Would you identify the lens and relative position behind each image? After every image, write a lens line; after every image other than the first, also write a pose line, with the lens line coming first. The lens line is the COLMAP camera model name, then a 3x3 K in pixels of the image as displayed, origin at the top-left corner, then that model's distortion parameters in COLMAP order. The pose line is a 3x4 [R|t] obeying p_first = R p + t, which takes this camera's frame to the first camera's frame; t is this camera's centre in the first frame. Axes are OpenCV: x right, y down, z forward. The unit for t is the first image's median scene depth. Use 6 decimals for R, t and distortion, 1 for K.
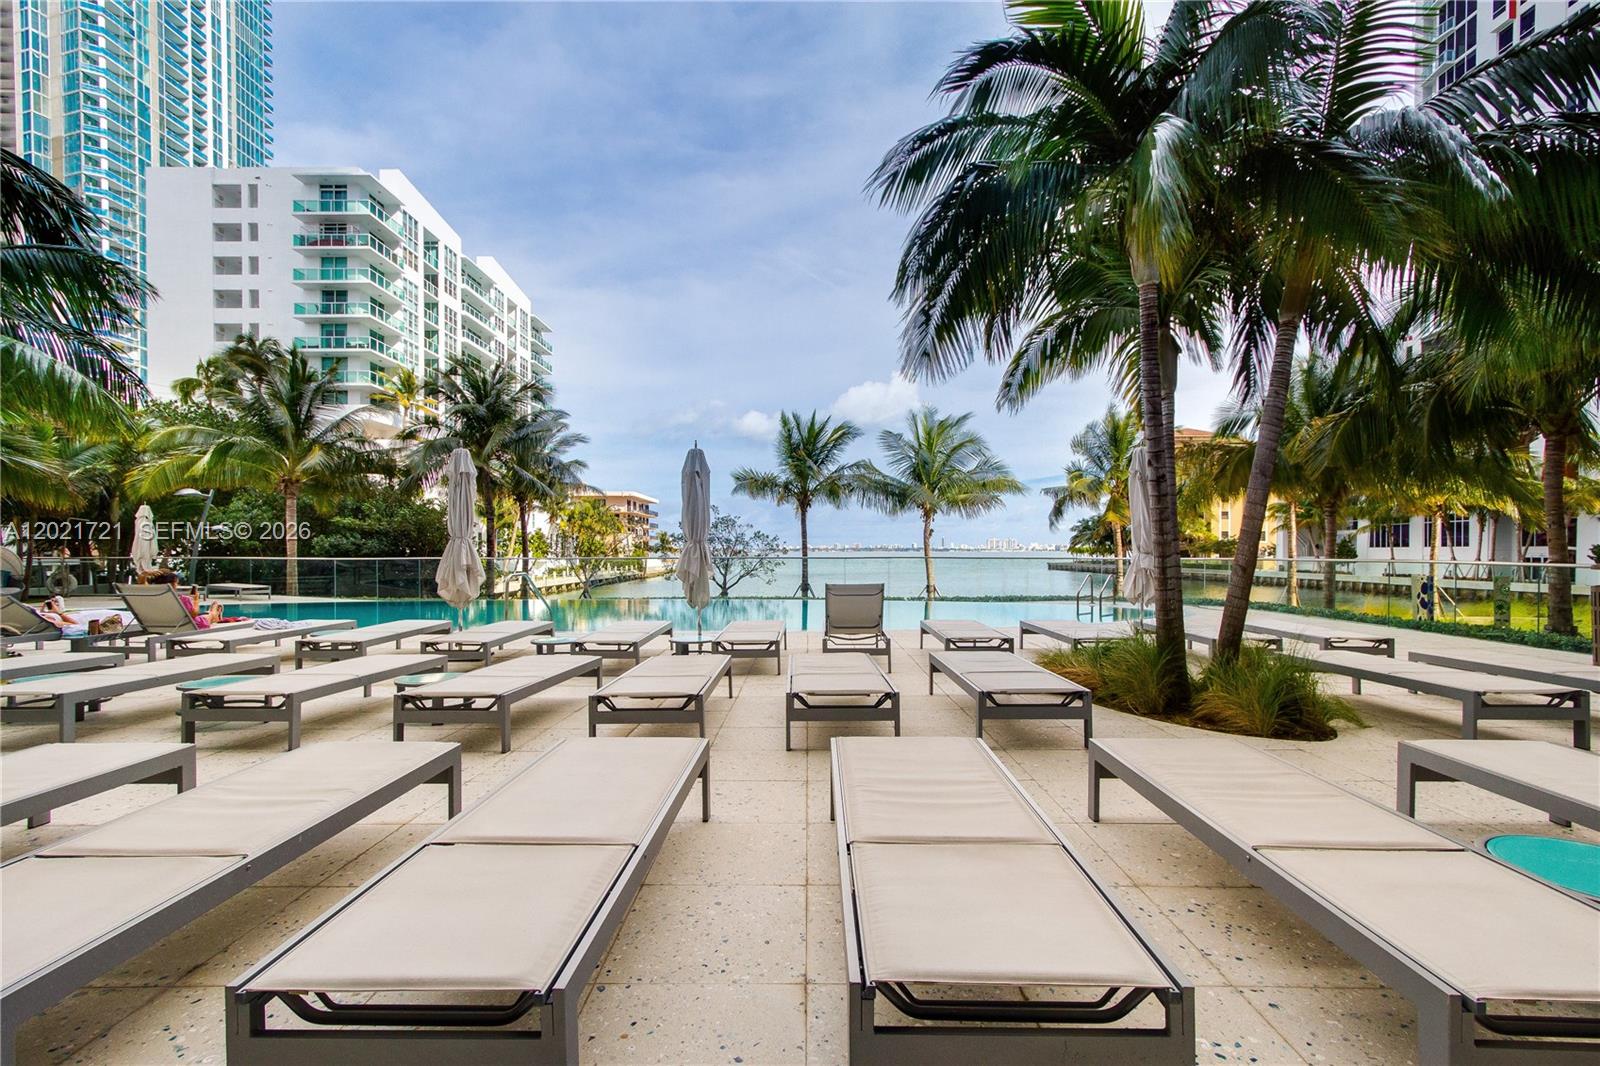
lens RADIAL K [[728.9, 0, 799.7], [0, 728.9, 544.4], [0, 0, 1]] dist [0.017765, 0.000421]
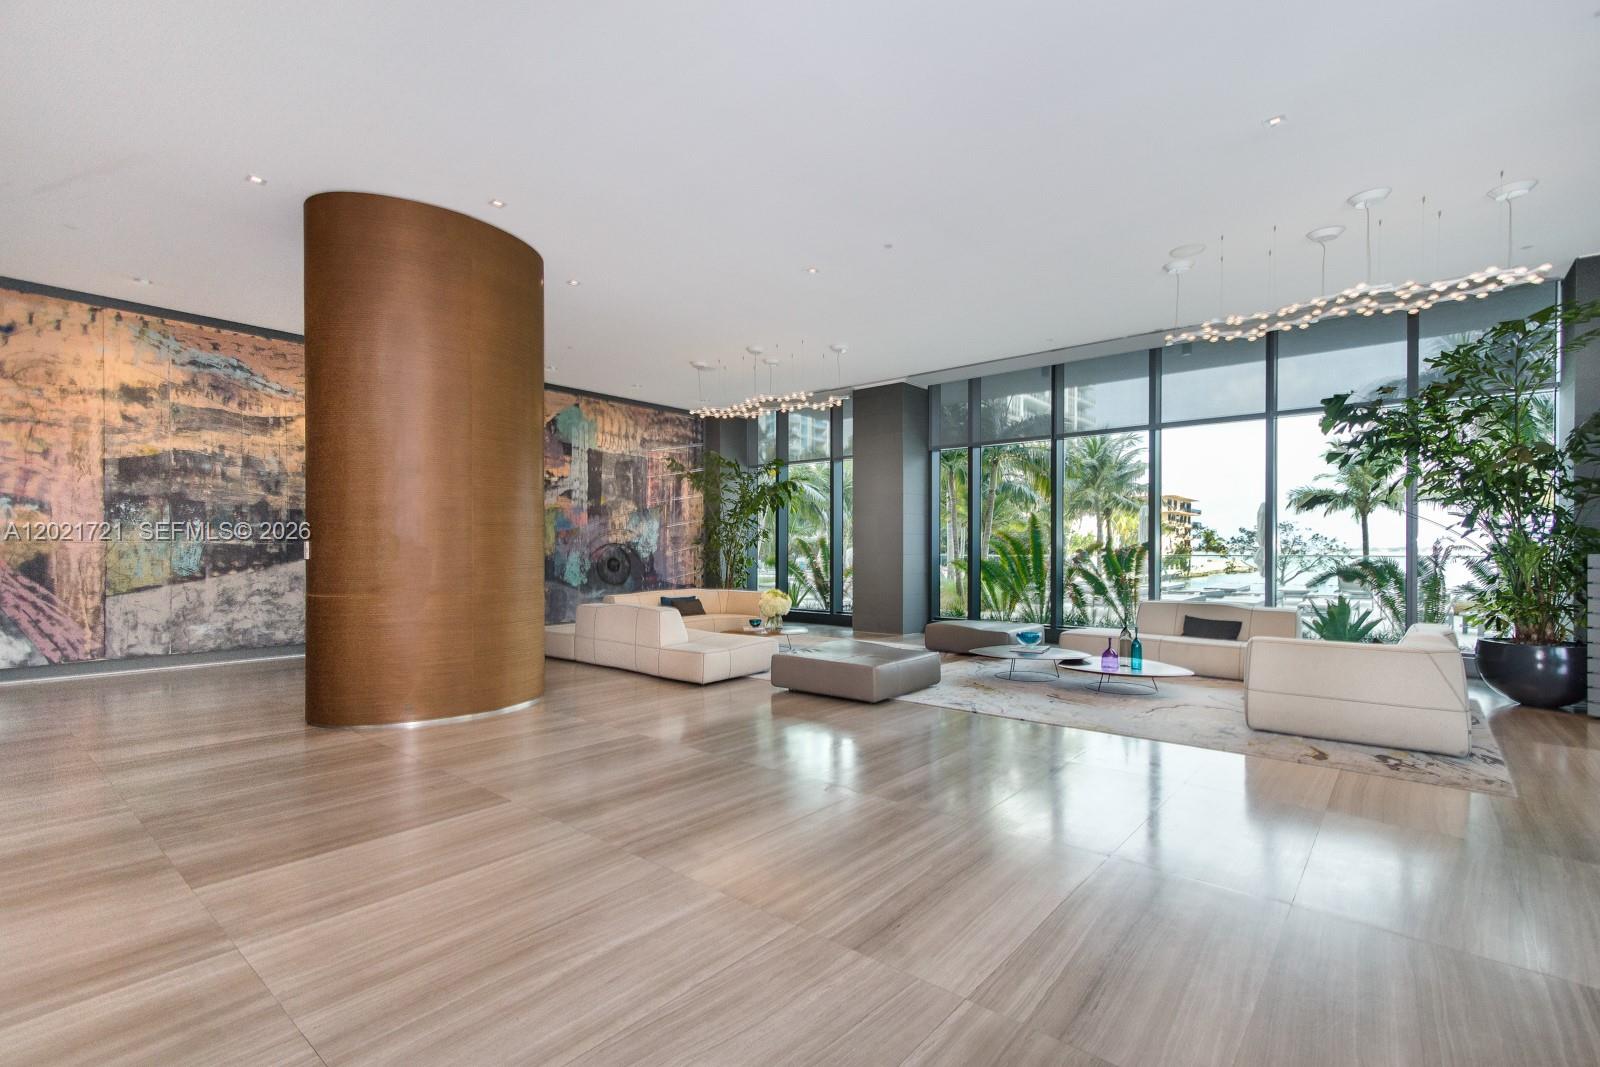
lens RADIAL K [[728.9, 0, 800.7], [0, 728.9, 542.7], [0, 0, 1]] dist [0.017765, 0.000421]
pose [[0.773915, 0.001008, -0.633289, 0.042967], [-0.001540, 0.999999, -0.000291, -0.001780], [0.633288, 0.001200, 0.773916, -0.379392]]
